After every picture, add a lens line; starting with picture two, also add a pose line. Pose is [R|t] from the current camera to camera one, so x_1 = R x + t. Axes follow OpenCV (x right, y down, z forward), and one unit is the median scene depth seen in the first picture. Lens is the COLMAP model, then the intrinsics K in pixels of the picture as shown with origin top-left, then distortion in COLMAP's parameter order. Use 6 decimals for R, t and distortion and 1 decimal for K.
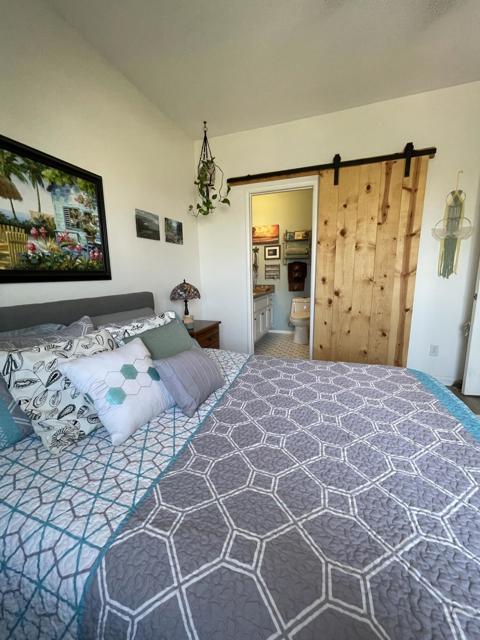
lens RADIAL K [[256.2, 0, 238.5], [0, 256.2, 318.1], [0, 0, 1]] dist [-0.004182, 0.000948]
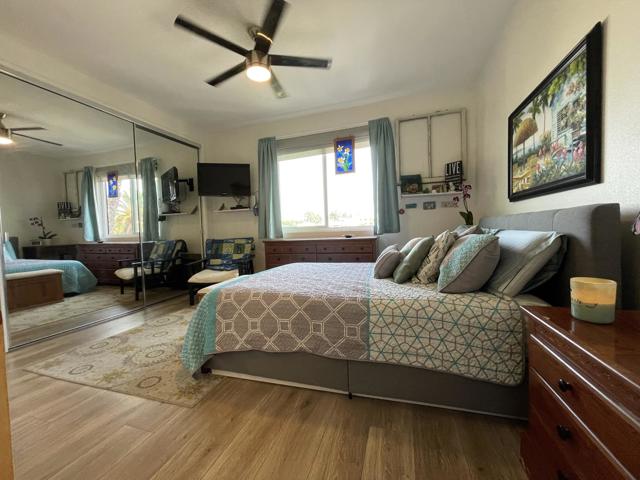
lens RADIAL K [[256.2, 0, 322.4], [0, 256.2, 240.5], [0, 0, 1]] dist [-0.004182, 0.000948]
pose [[-0.997382, 0.055164, -0.046747, 0.156261], [0.044076, 0.976334, 0.211728, -0.136982], [0.057320, 0.209113, -0.976210, 1.247911]]
